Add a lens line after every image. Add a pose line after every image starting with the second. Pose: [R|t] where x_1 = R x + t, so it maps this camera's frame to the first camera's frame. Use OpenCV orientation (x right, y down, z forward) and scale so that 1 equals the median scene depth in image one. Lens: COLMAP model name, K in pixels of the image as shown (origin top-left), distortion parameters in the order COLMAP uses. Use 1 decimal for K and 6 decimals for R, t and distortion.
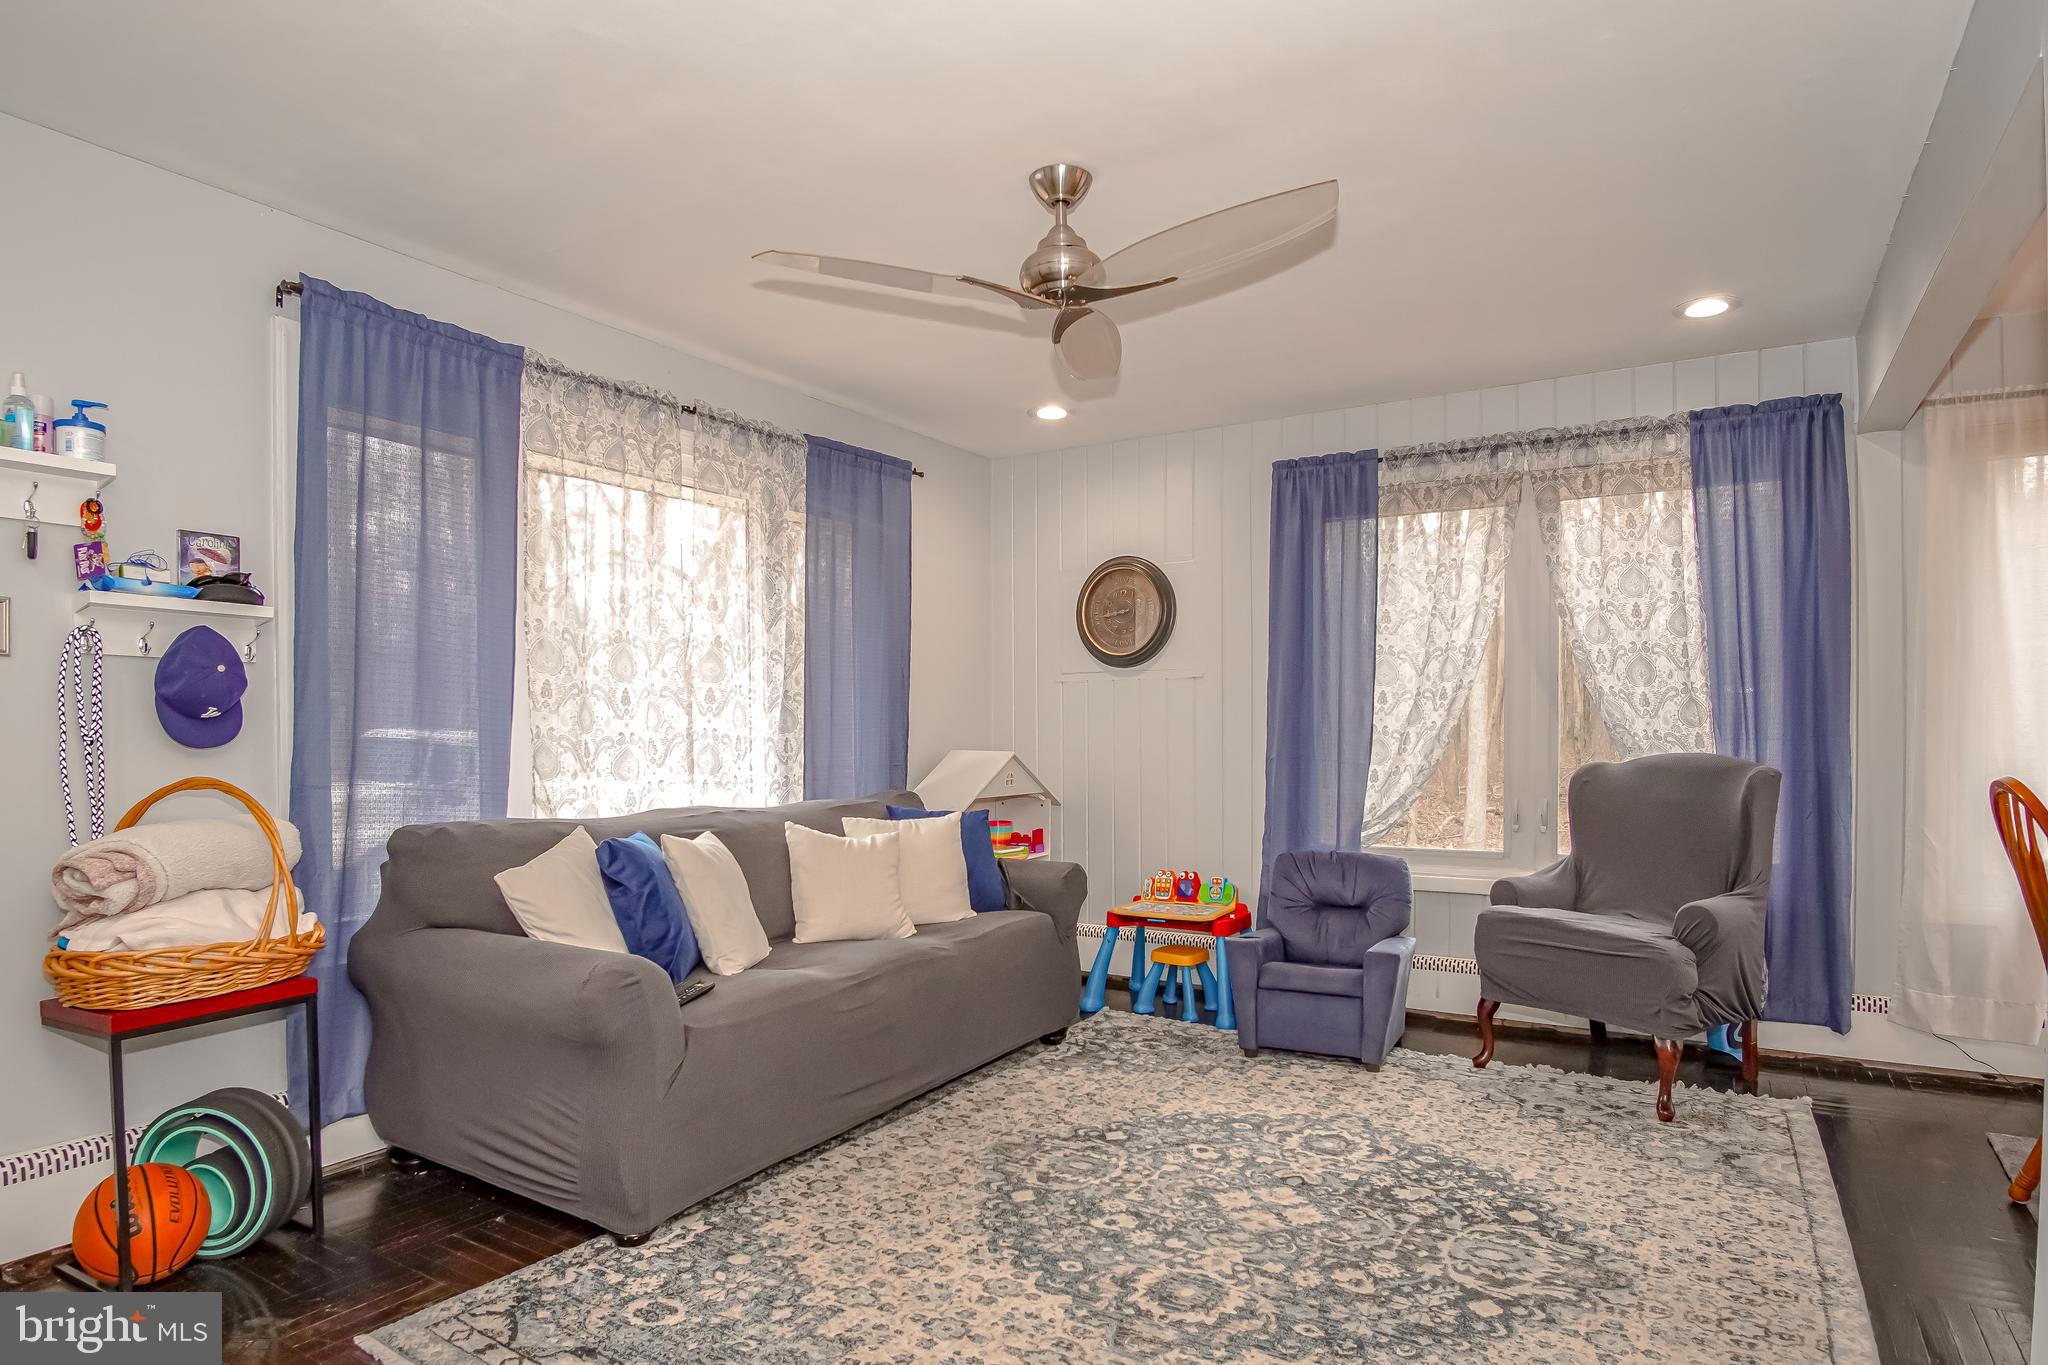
lens RADIAL K [[1138.8, 0, 1060.9], [0, 1138.8, 713.7], [0, 0, 1]] dist [-0.044118, 0.000503]
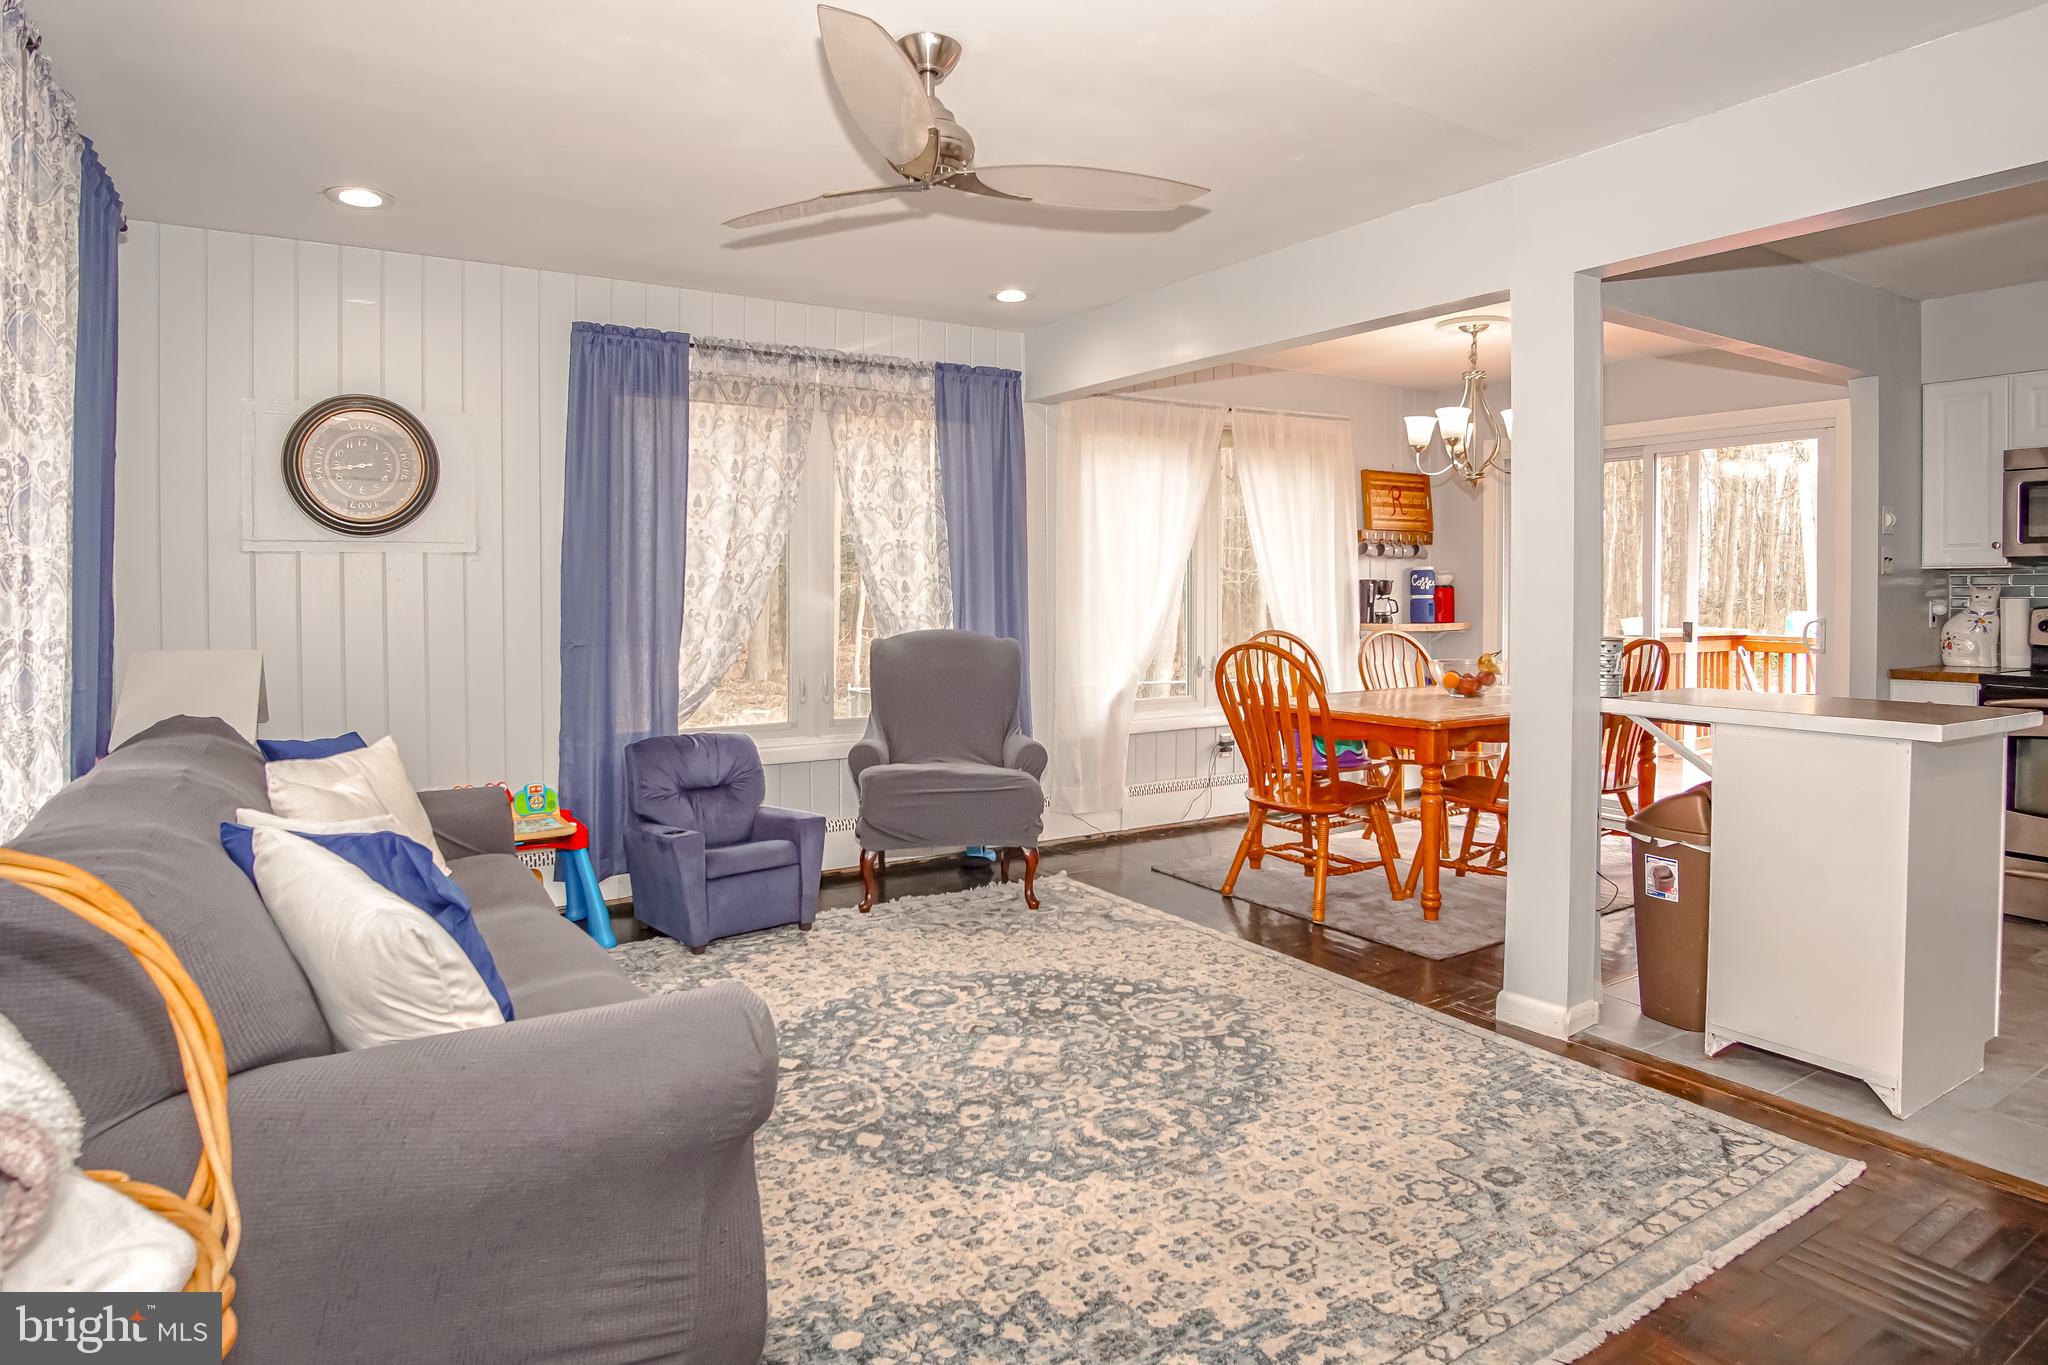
lens RADIAL K [[1126.2, 0, 984.1], [0, 1126.2, 572.7], [0, 0, 1]] dist [-0.046286, 0.000657]
pose [[0.478086, 0.018781, 0.878112, -0.717838], [-0.009656, 0.999823, -0.016127, -0.012311], [-0.878260, -0.000769, 0.478183, 0.454644]]
